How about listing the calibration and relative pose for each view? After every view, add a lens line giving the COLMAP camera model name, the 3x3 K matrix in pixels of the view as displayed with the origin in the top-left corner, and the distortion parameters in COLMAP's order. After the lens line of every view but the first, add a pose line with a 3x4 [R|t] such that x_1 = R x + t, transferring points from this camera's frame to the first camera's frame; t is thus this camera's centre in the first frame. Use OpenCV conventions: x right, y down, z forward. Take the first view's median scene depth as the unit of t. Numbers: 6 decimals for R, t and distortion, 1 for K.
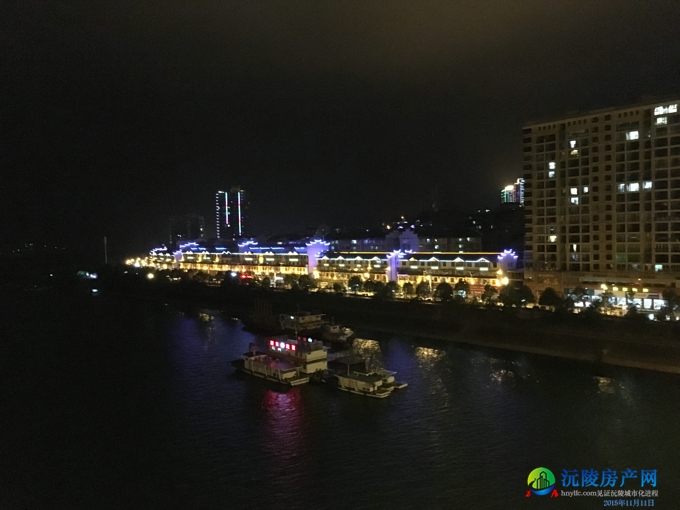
lens RADIAL K [[571.4, 0, 337.7], [0, 571.4, 254.0], [0, 0, 1]] dist [0.082909, -0.108806]
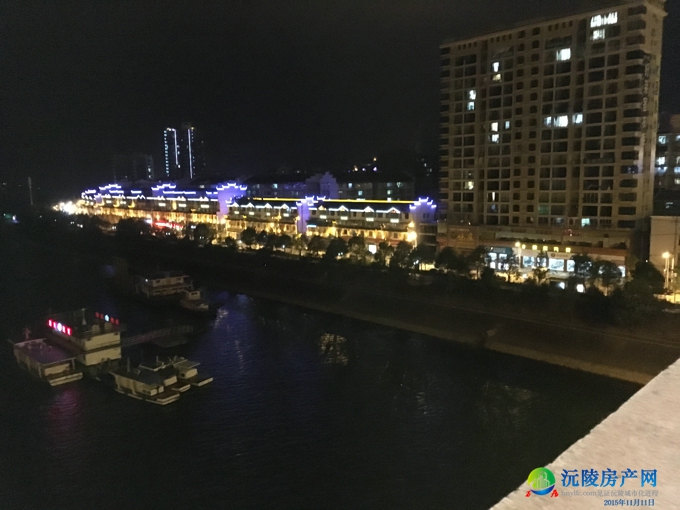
lens RADIAL K [[571.4, 0, 337.7], [0, 571.4, 254.0], [0, 0, 1]] dist [0.082909, -0.108806]
pose [[0.999924, 0.005787, 0.010888, 0.172202], [-0.006846, 0.994982, 0.099824, -0.009087], [-0.010255, -0.099891, 0.994946, 0.169101]]
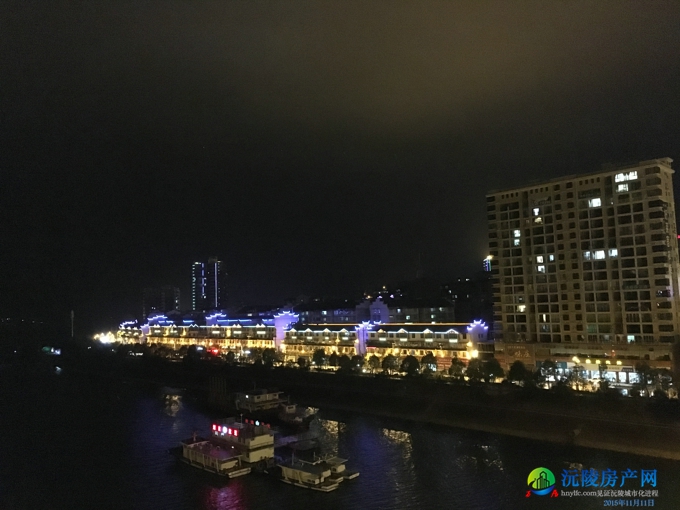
lens RADIAL K [[571.4, 0, 337.7], [0, 571.4, 254.0], [0, 0, 1]] dist [0.082909, -0.108806]
pose [[0.999710, -0.007276, 0.022960, 0.044049], [0.010032, 0.992444, -0.122284, -0.002302], [-0.021897, 0.122479, 0.992230, 0.041929]]
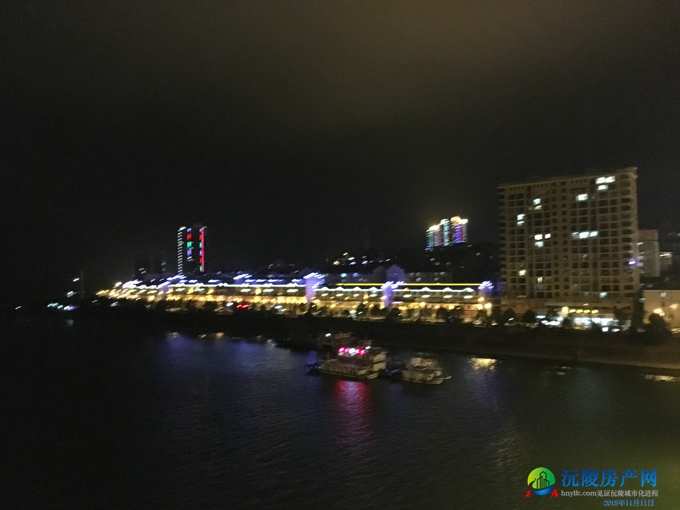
lens RADIAL K [[571.4, 0, 337.7], [0, 571.4, 254.0], [0, 0, 1]] dist [0.082909, -0.108806]
pose [[0.989786, 0.011511, 0.142093, -0.220340], [-0.002580, 0.998018, -0.062877, 0.013026], [-0.142535, 0.061868, 0.987854, -0.218498]]
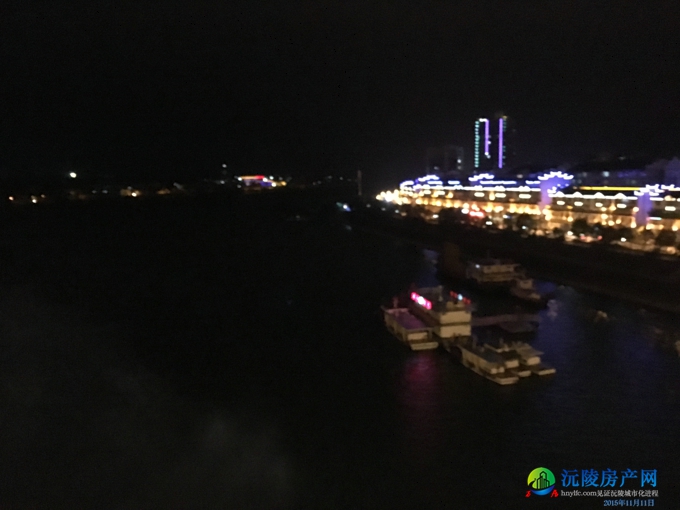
lens RADIAL K [[581.2, 0, 340.1], [0, 581.2, 258.1], [0, 0, 1]] dist [0.089329, -0.126624]
pose [[0.885066, 0.062388, -0.461267, 0.130541], [-0.005706, 0.992357, 0.123271, -0.006516], [0.465431, -0.106471, 0.878657, 0.127289]]
